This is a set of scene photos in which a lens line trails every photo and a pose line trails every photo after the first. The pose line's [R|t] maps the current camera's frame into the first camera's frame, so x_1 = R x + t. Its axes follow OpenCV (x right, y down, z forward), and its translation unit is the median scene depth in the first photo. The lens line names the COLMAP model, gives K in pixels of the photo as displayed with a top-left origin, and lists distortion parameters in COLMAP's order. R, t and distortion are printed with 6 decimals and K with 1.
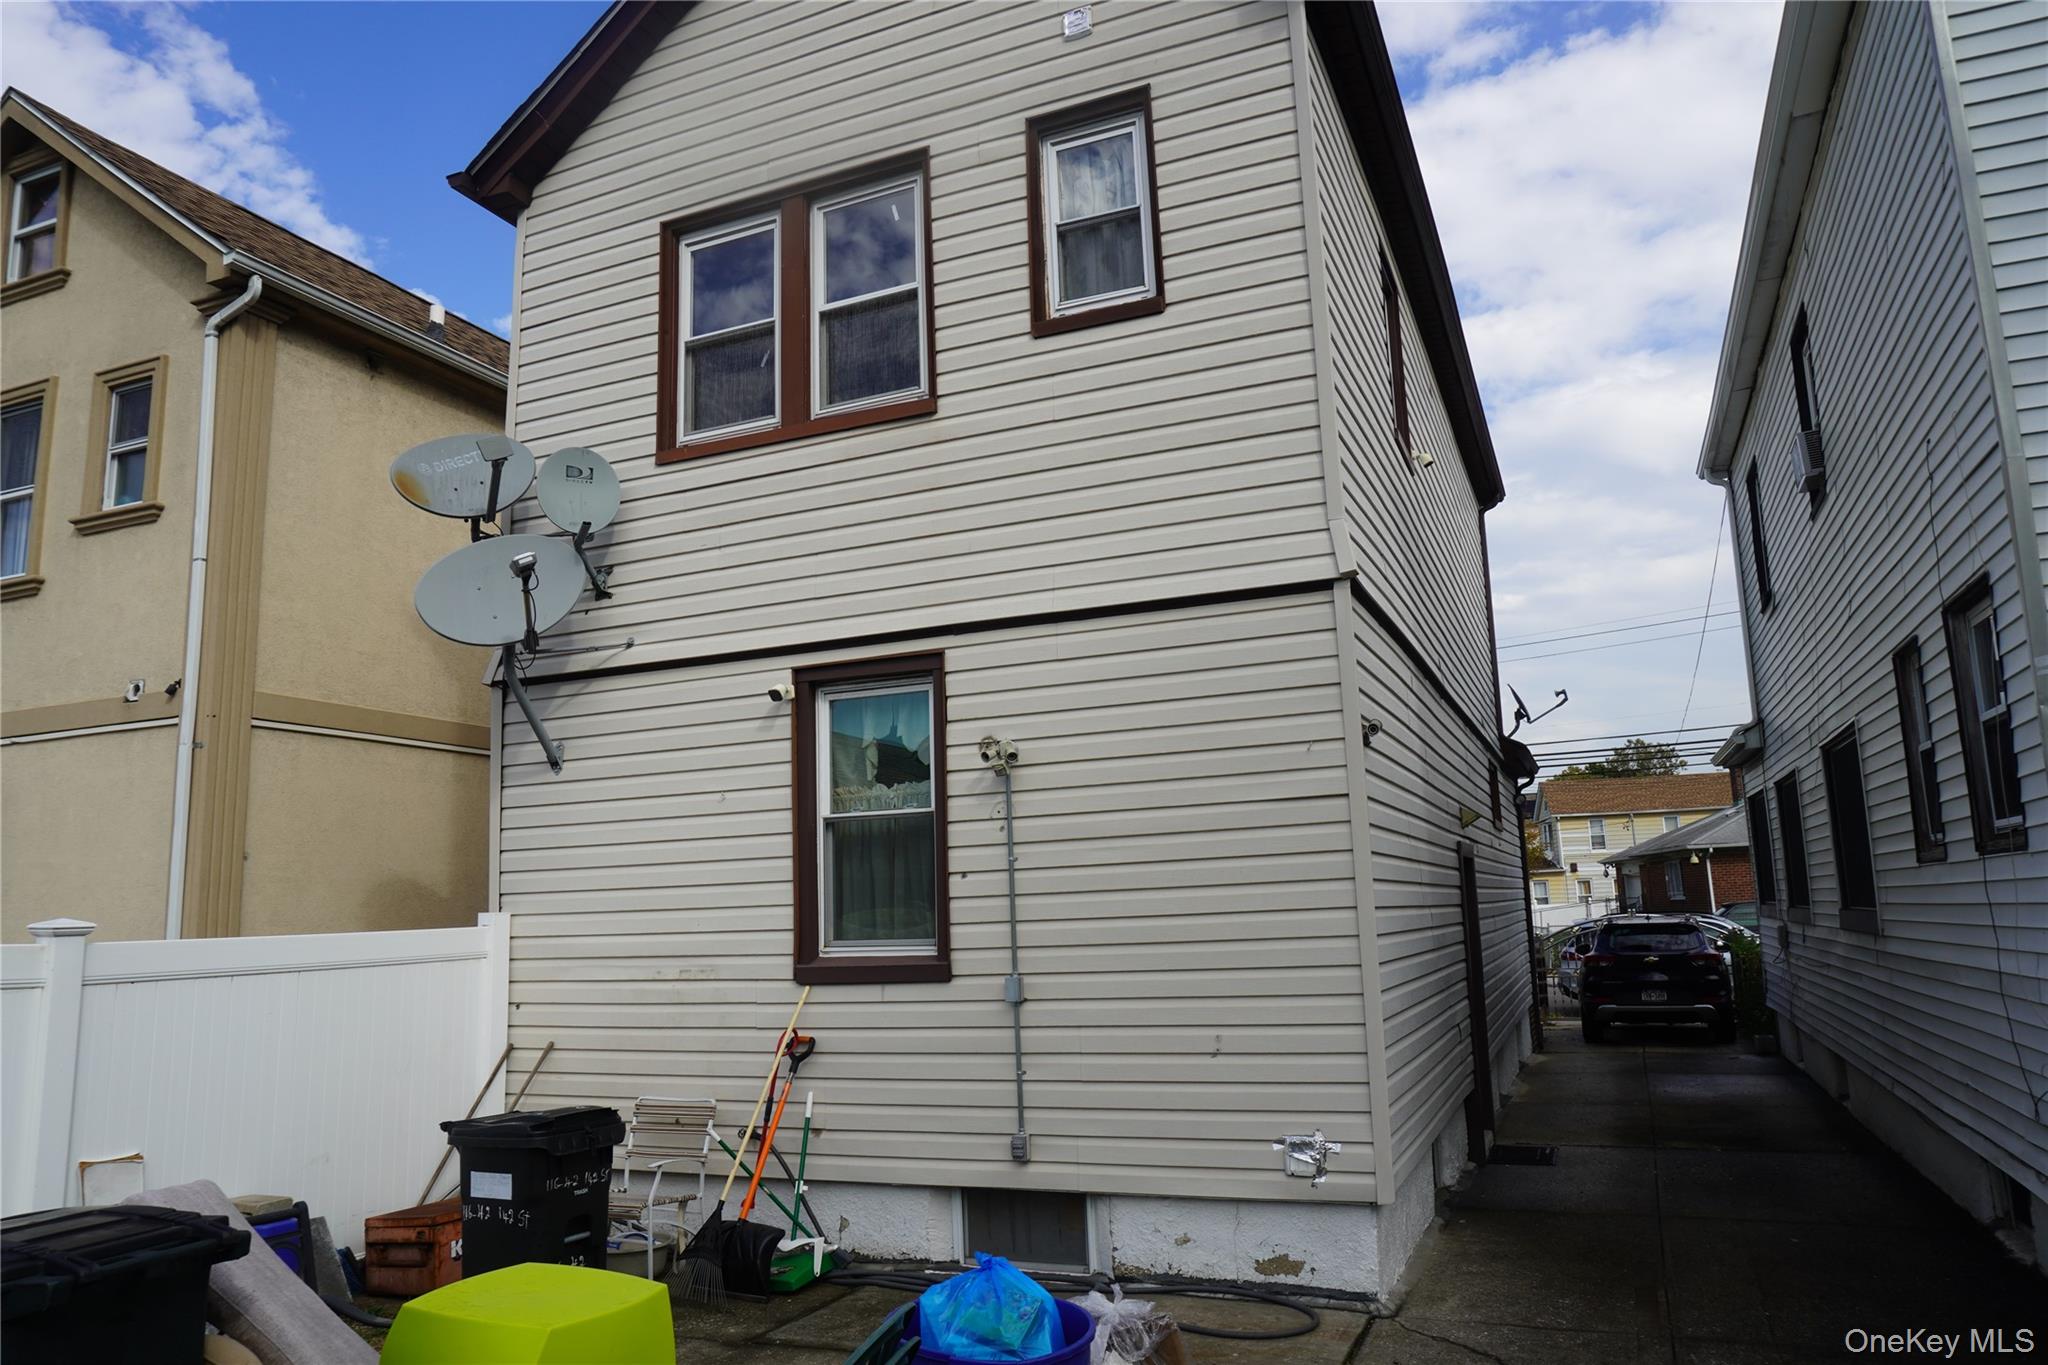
lens RADIAL K [[1366.7, 0, 1024.0], [0, 1366.7, 682.5], [0, 0, 1]] dist [-0.046467, 0.035533]
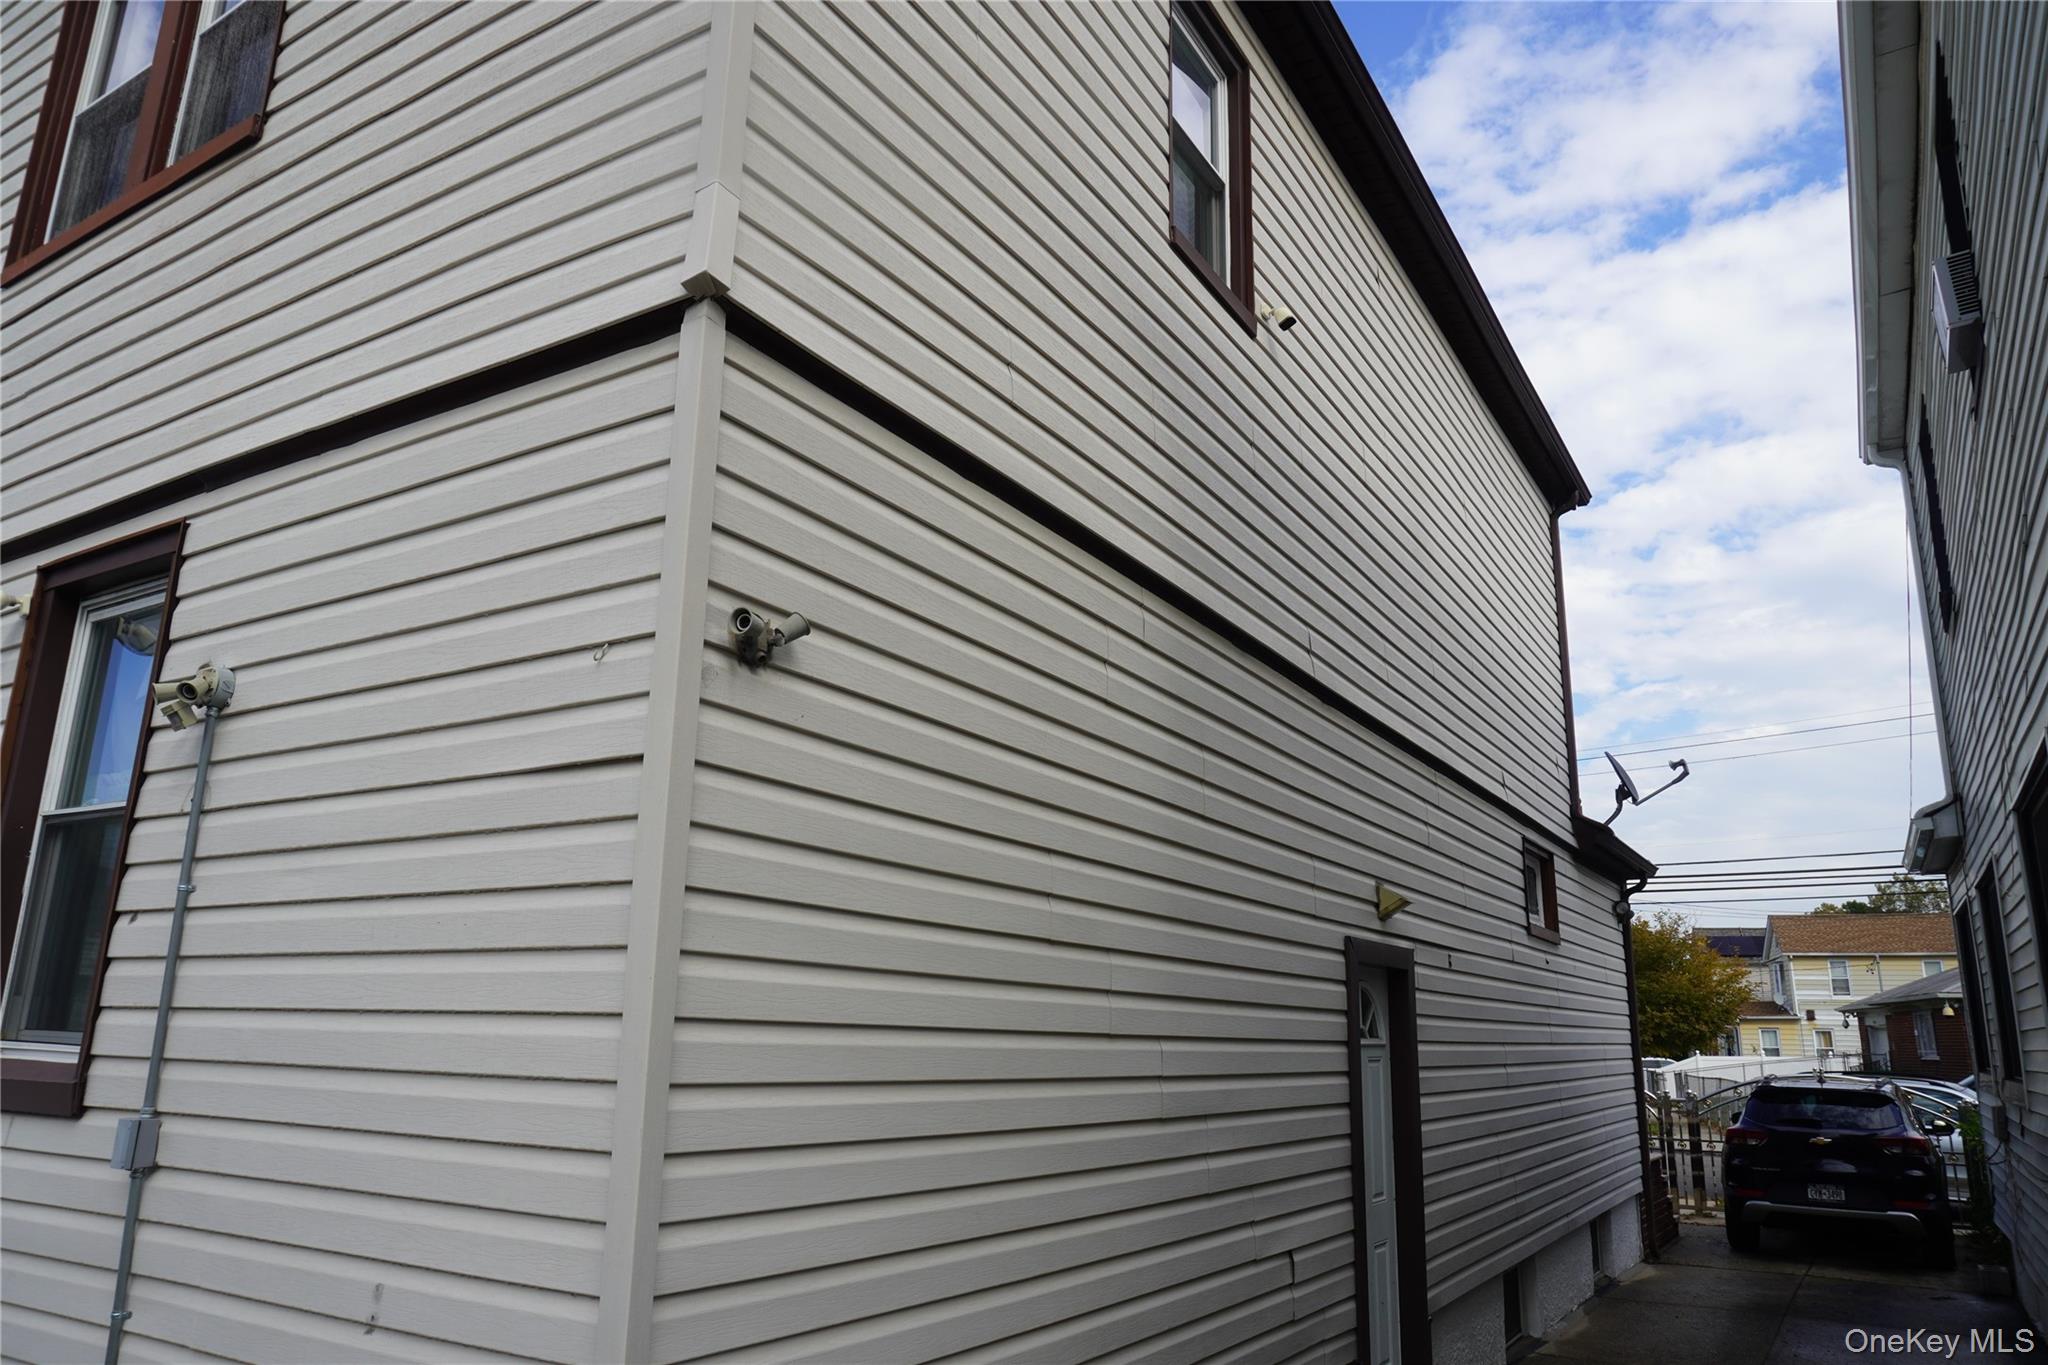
lens RADIAL K [[1339.6, 0, 1024.0], [0, 1339.6, 682.5], [0, 0, 1]] dist [-0.006709, -0.002103]
pose [[0.986648, 0.015866, -0.162090, 0.155933], [-0.029496, 0.996193, -0.082033, 0.032920], [0.160171, 0.085719, 0.983360, 0.213452]]
